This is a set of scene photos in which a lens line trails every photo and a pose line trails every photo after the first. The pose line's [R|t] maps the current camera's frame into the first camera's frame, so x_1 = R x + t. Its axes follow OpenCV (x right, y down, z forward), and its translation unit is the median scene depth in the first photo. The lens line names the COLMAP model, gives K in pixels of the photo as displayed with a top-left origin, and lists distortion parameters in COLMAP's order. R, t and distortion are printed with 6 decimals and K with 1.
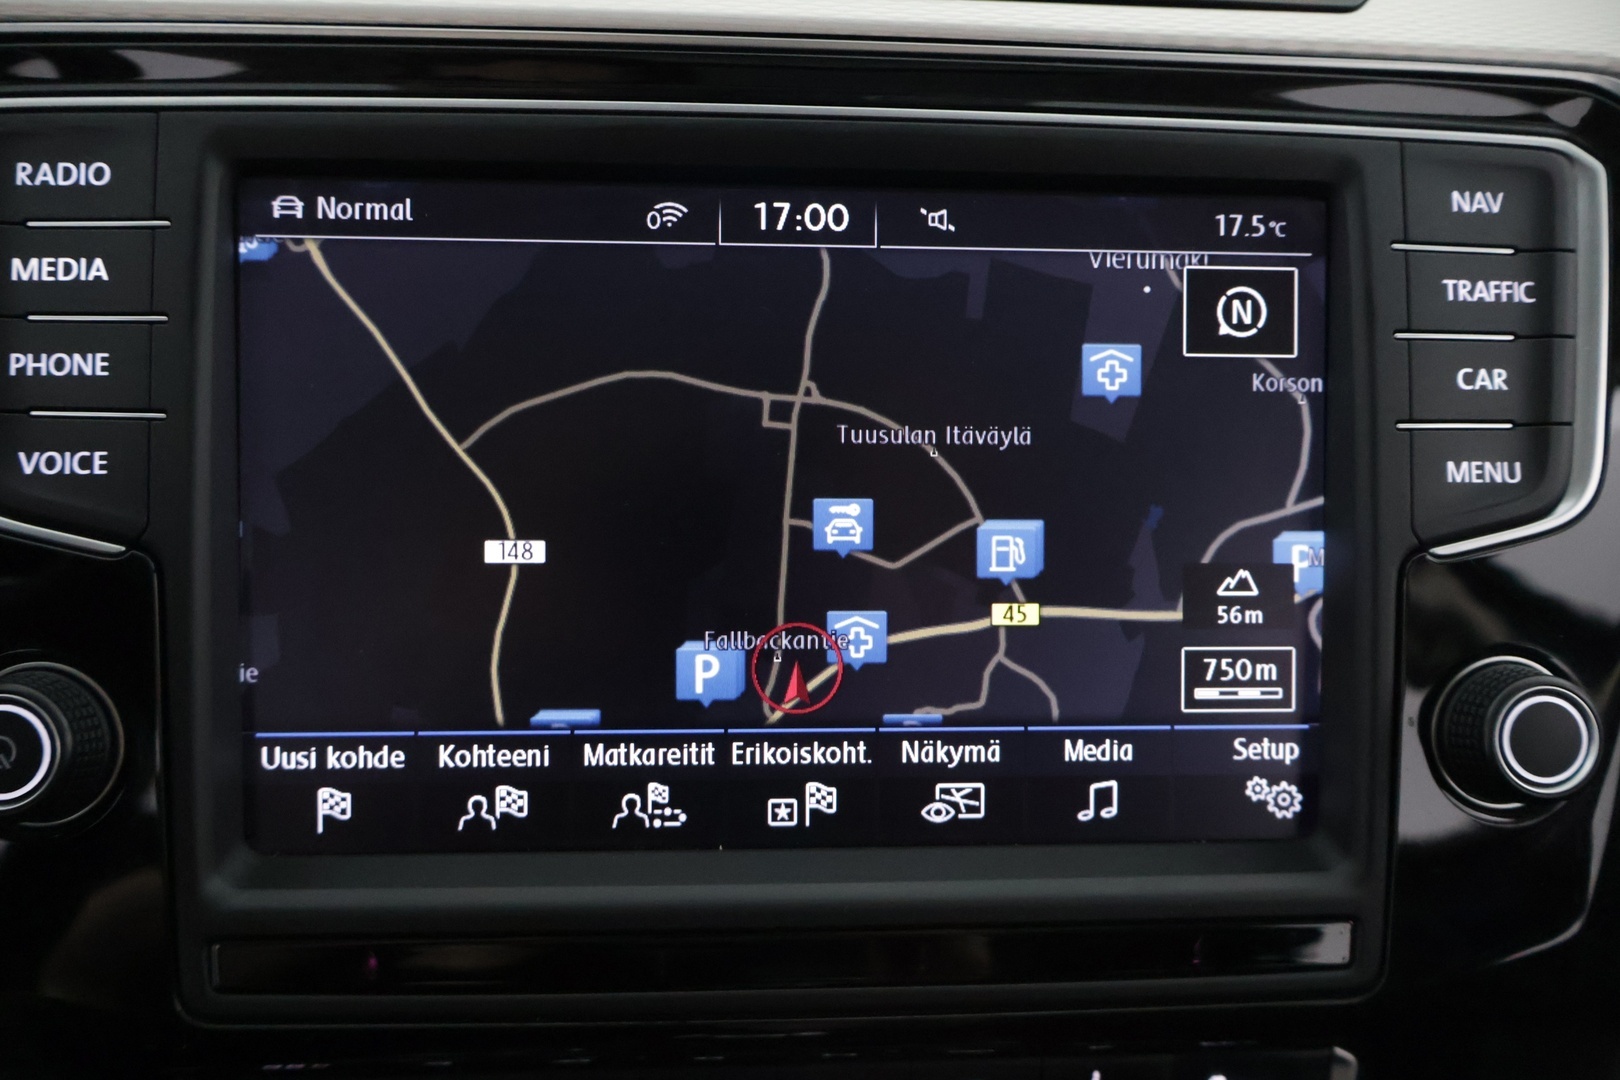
lens RADIAL K [[1403.1, 0, 806.6], [0, 1403.1, 545.6], [0, 0, 1]] dist [-0.001795, -0.000876]
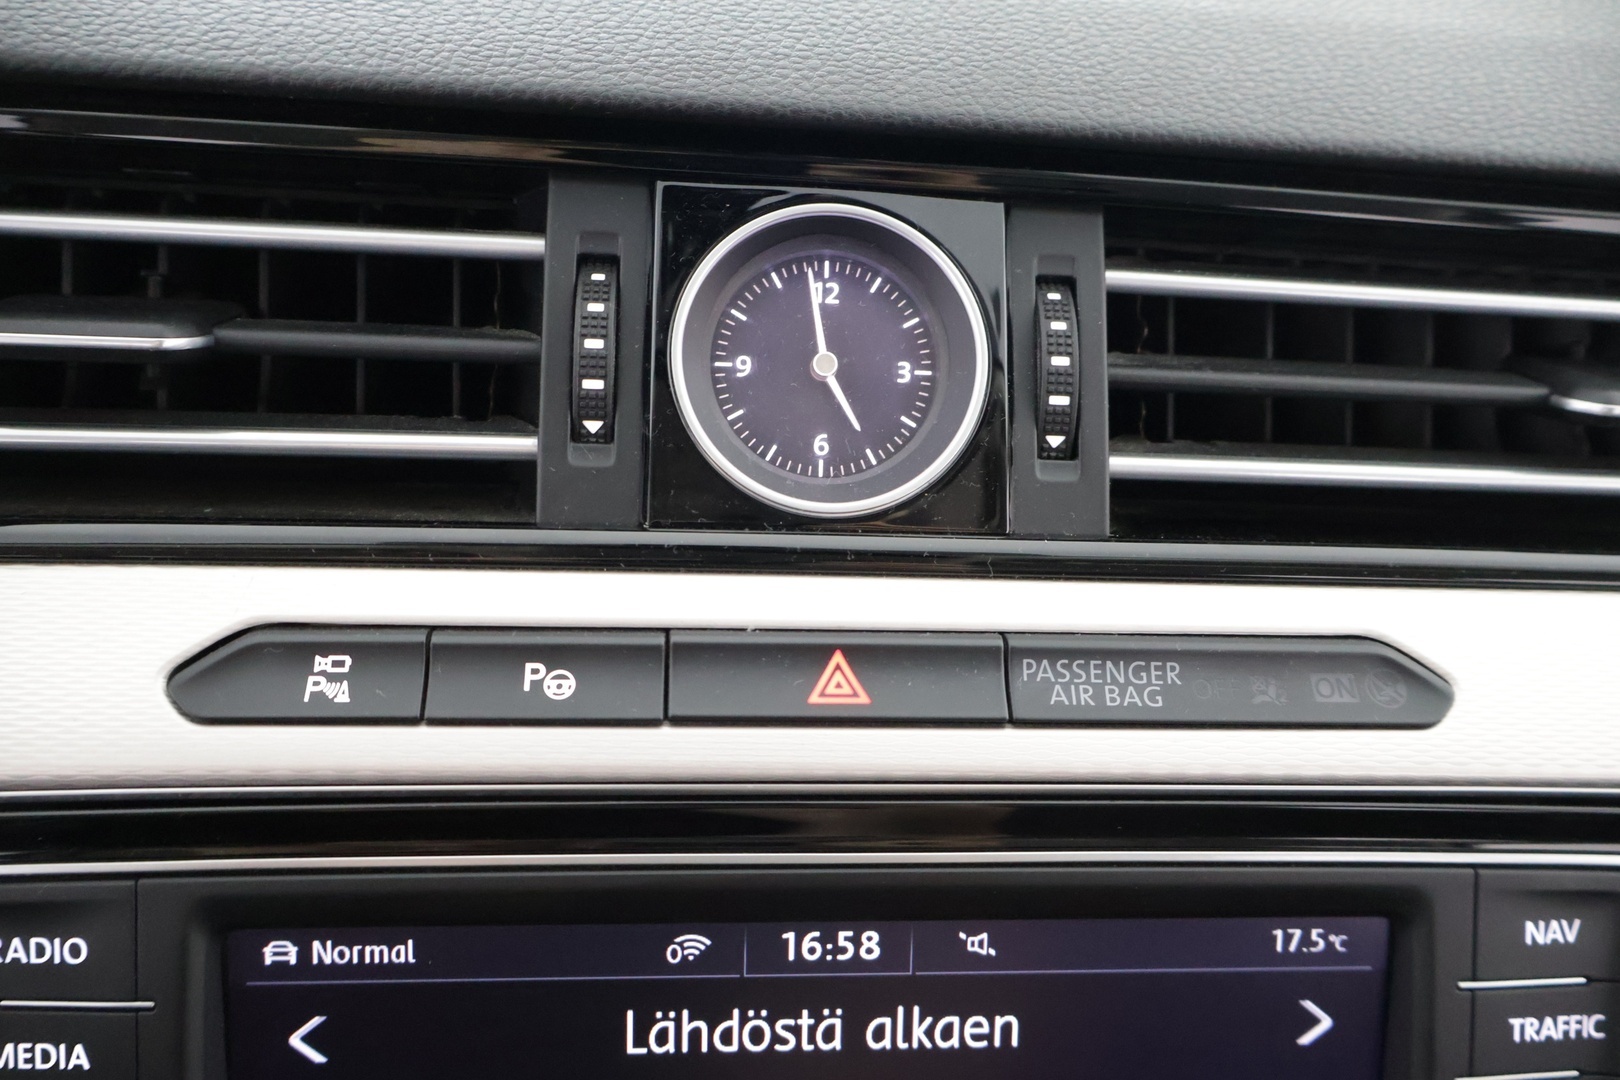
lens RADIAL K [[1403.1, 0, 810.5], [0, 1403.1, 539.0], [0, 0, 1]] dist [-0.001795, -0.000876]
pose [[0.999804, 0.016628, 0.010745, -0.033344], [-0.017790, 0.992731, 0.119031, -0.626680], [-0.008687, -0.119199, 0.992832, 0.107097]]
